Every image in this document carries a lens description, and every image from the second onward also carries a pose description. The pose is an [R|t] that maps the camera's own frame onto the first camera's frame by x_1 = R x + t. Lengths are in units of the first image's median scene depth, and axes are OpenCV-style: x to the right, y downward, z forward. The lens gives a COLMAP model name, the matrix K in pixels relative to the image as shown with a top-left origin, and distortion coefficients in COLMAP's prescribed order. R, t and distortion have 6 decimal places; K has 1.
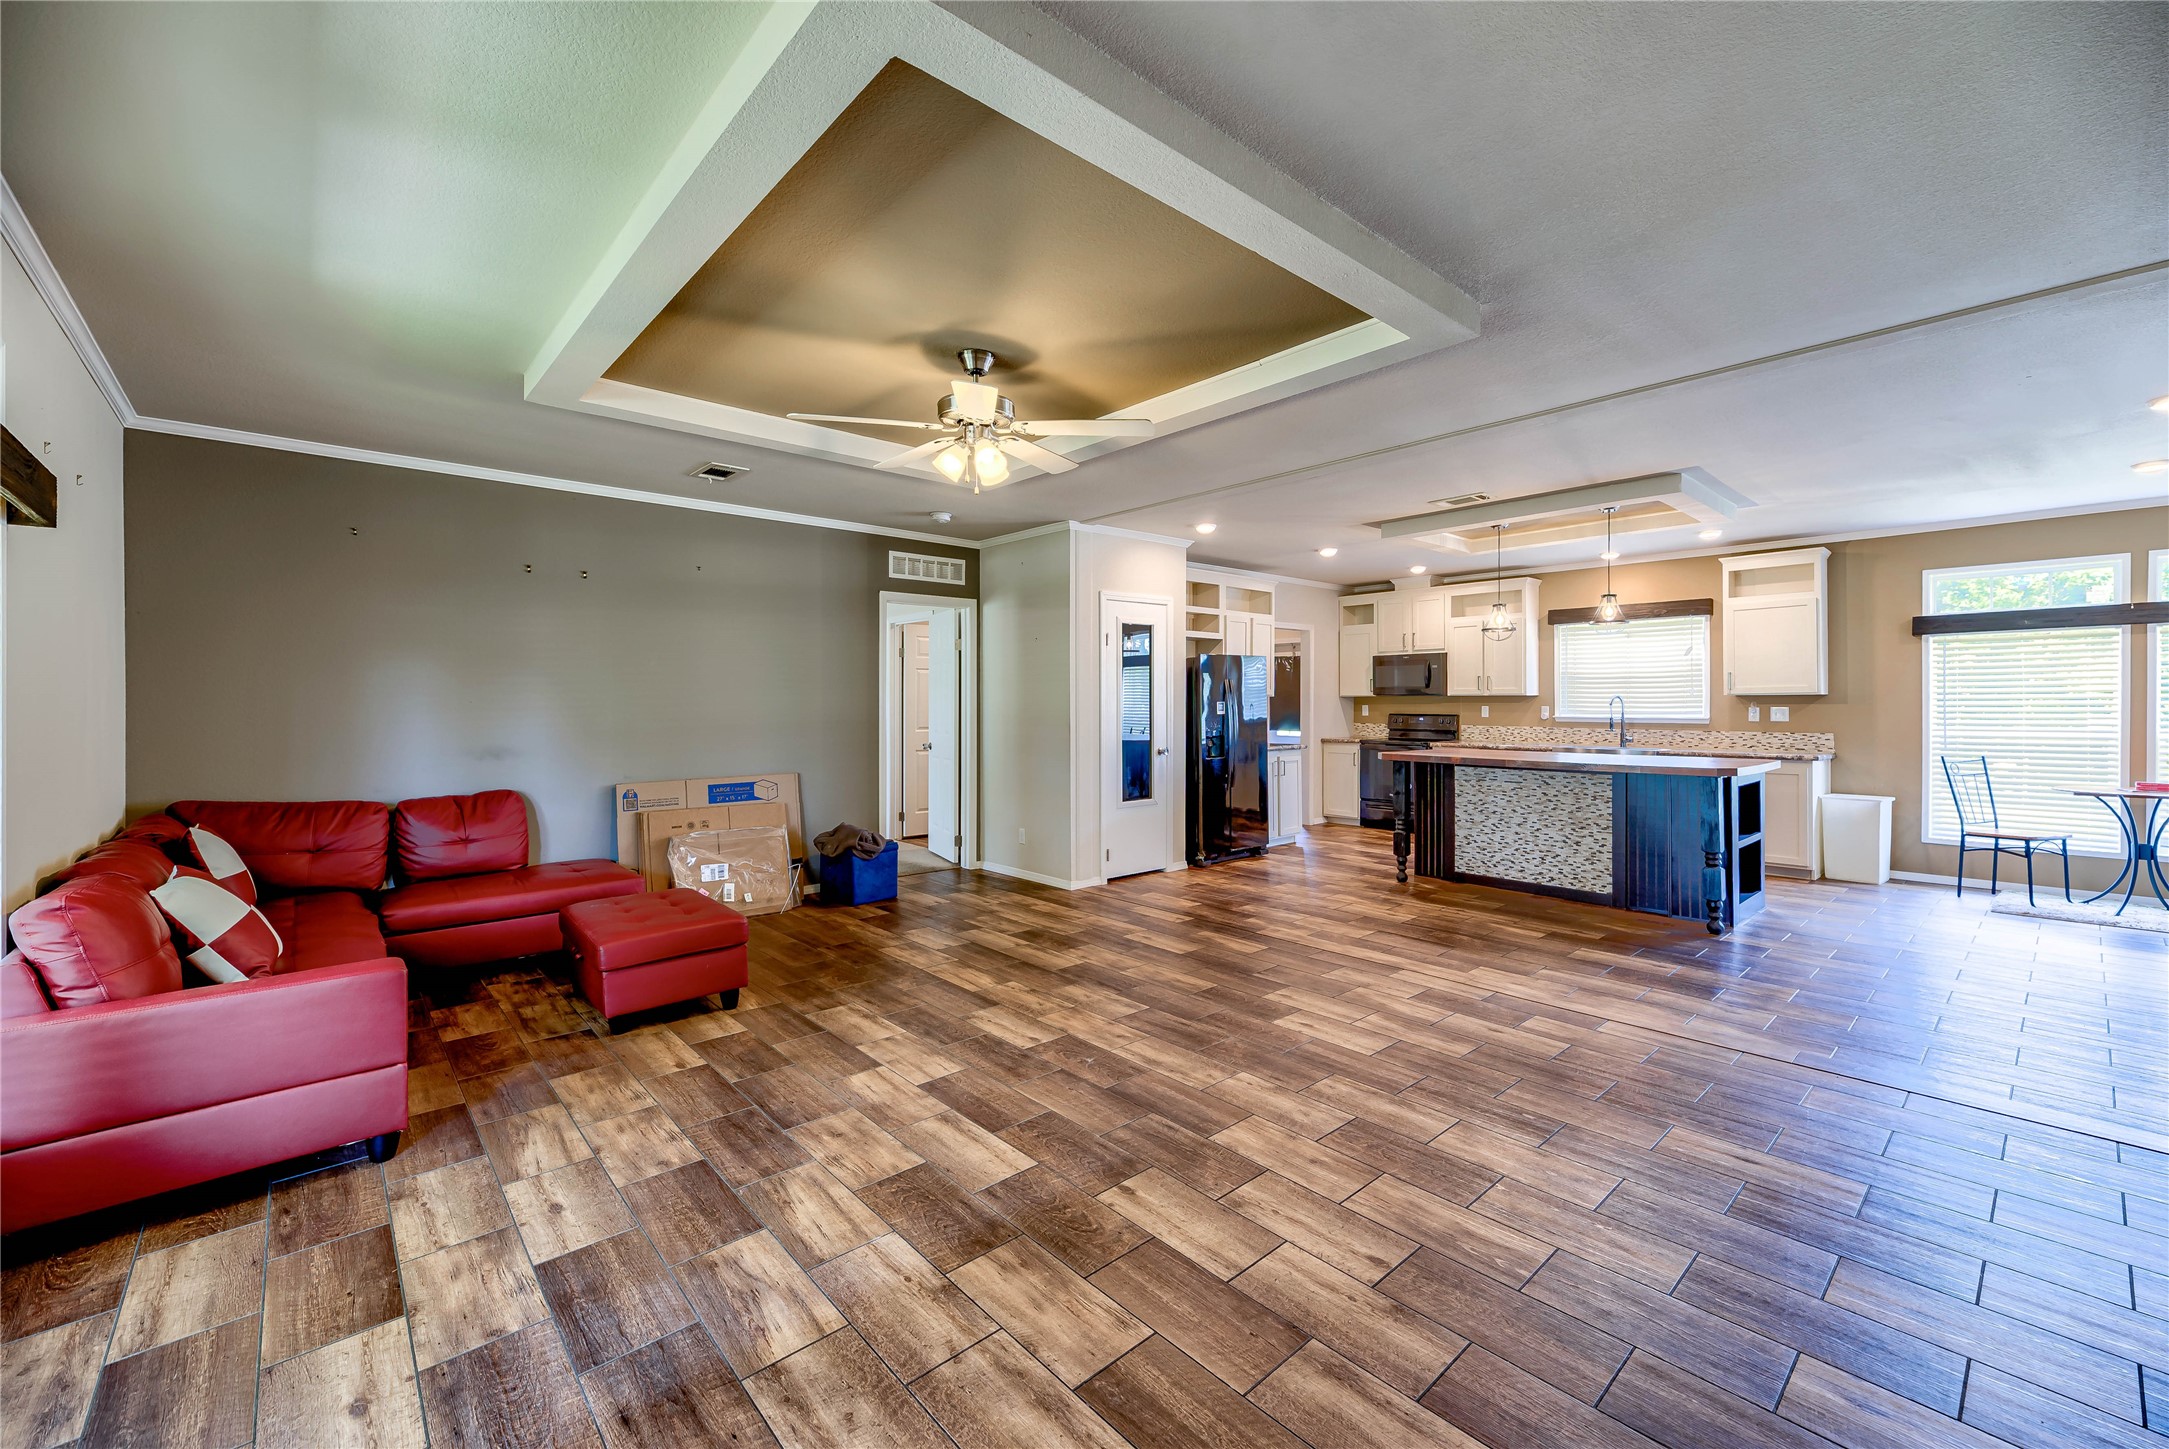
lens RADIAL K [[878.1, 0, 1105.5], [0, 878.1, 704.6], [0, 0, 1]] dist [0.013180, -0.000893]
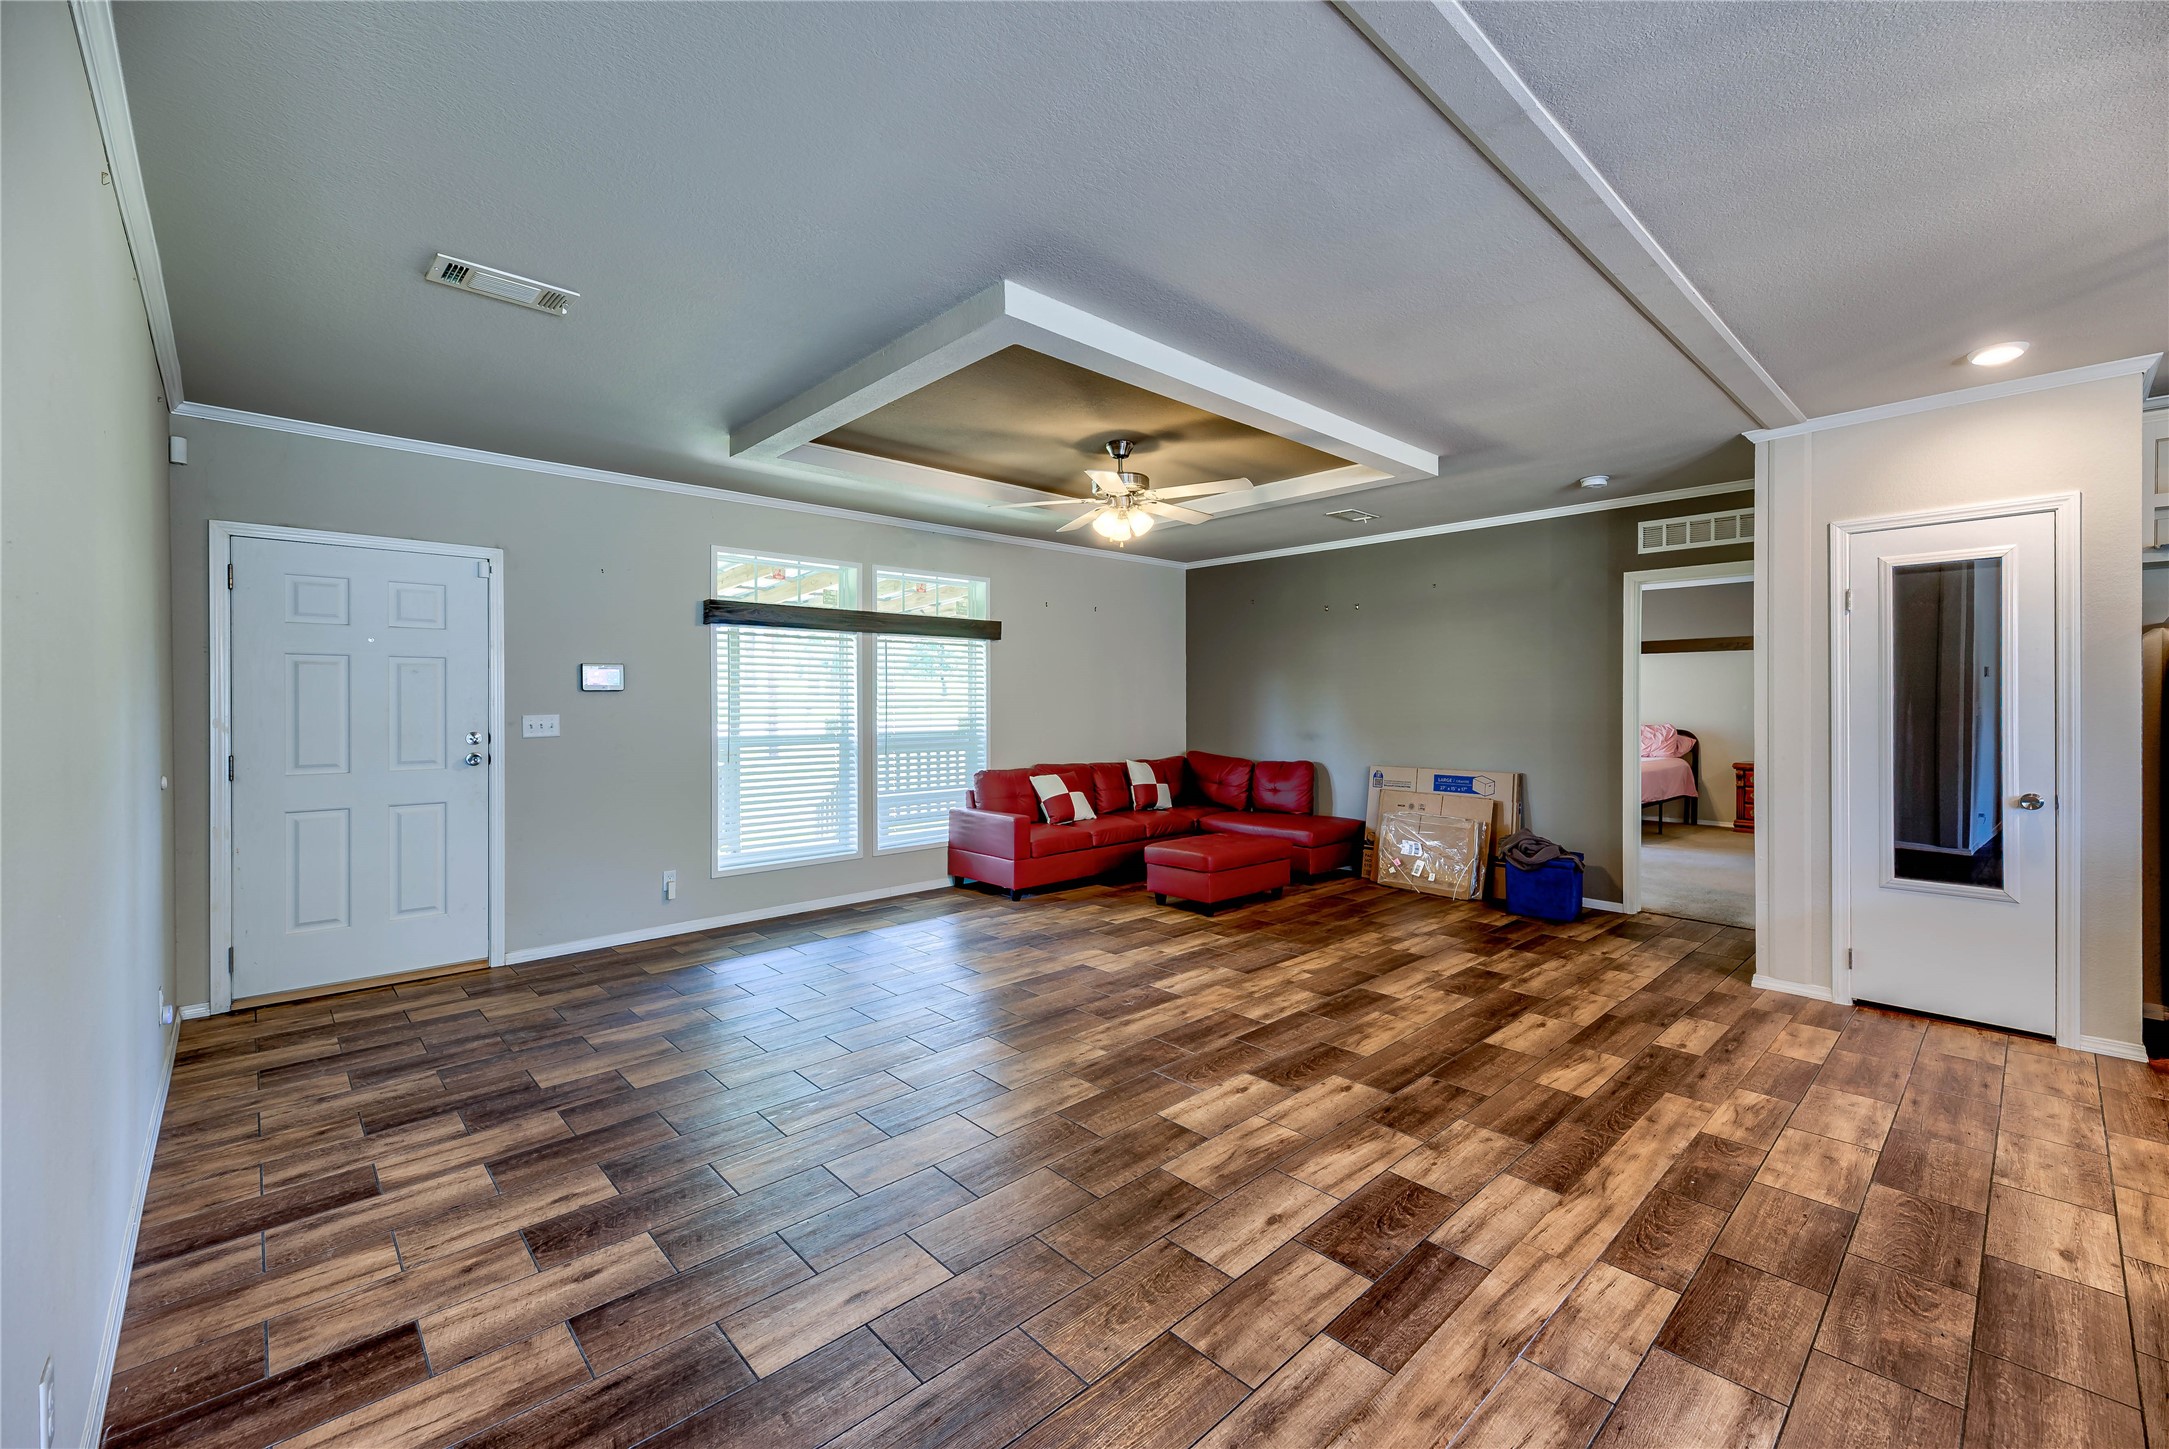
lens RADIAL K [[890.5, 0, 1115.7], [0, 890.5, 699.5], [0, 0, 1]] dist [0.016210, -0.004217]
pose [[0.025420, 0.001183, -0.999676, 0.705197], [-0.001628, 0.999998, 0.001142, -0.006759], [0.999676, 0.001598, 0.025422, 0.560217]]
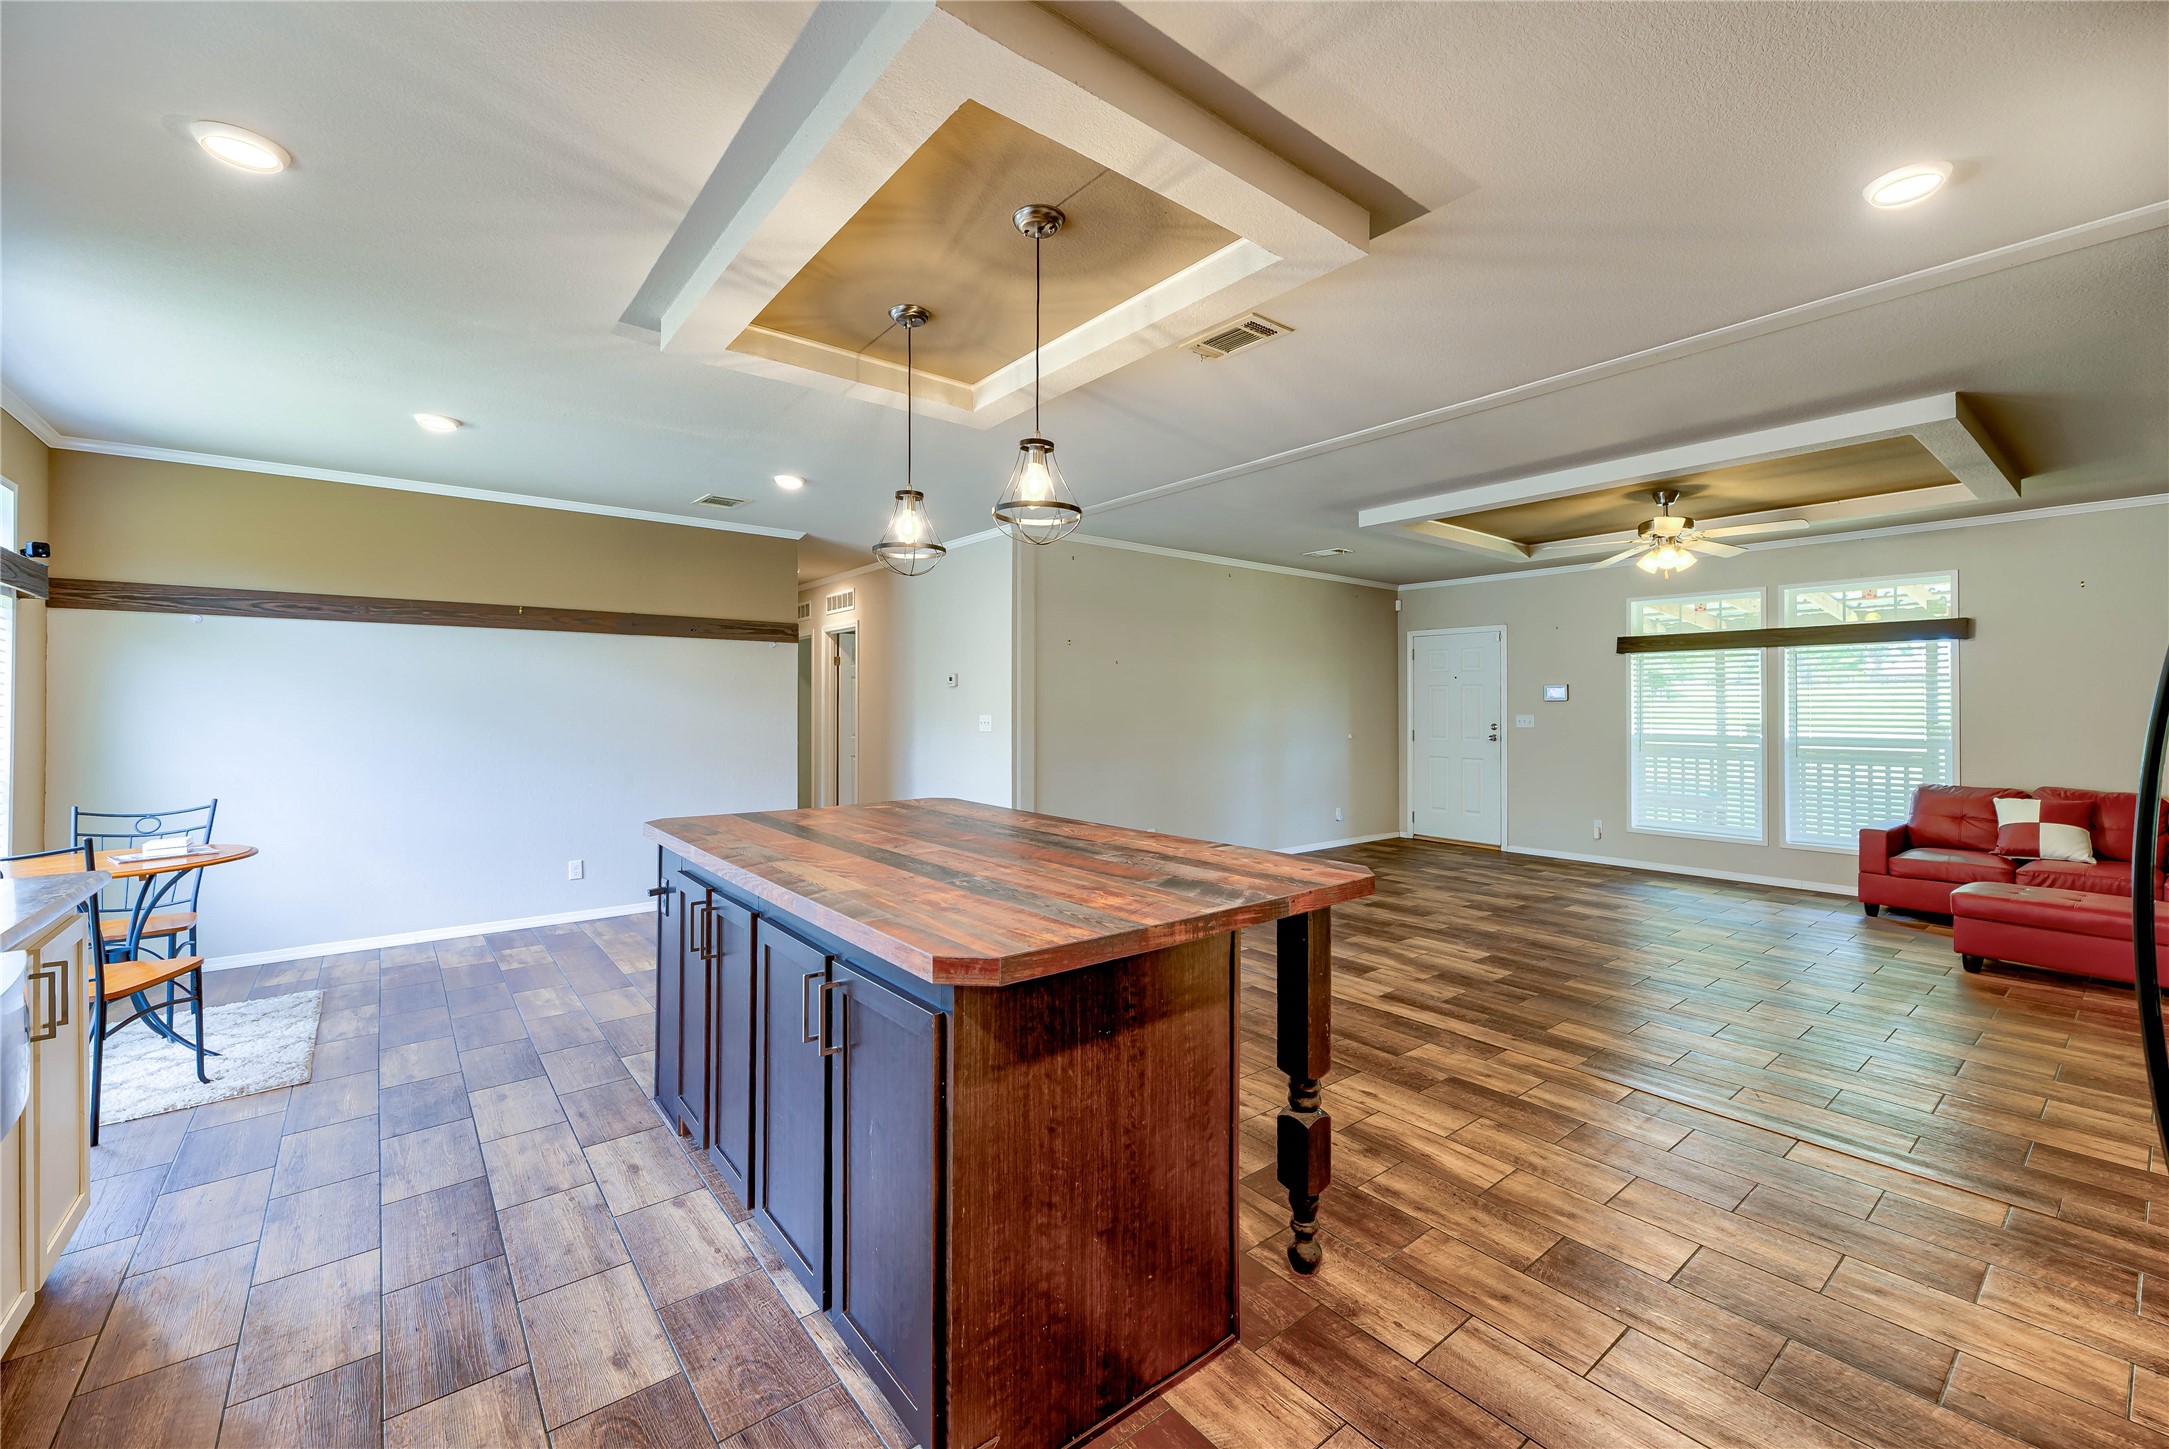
lens RADIAL K [[878.1, 0, 1105.5], [0, 878.1, 704.6], [0, 0, 1]] dist [0.013180, -0.000893]
pose [[-0.998534, 0.001907, 0.054090, 0.457459], [0.001871, 0.999998, -0.000724, -0.008405], [-0.054091, -0.000622, -0.998536, 1.549296]]
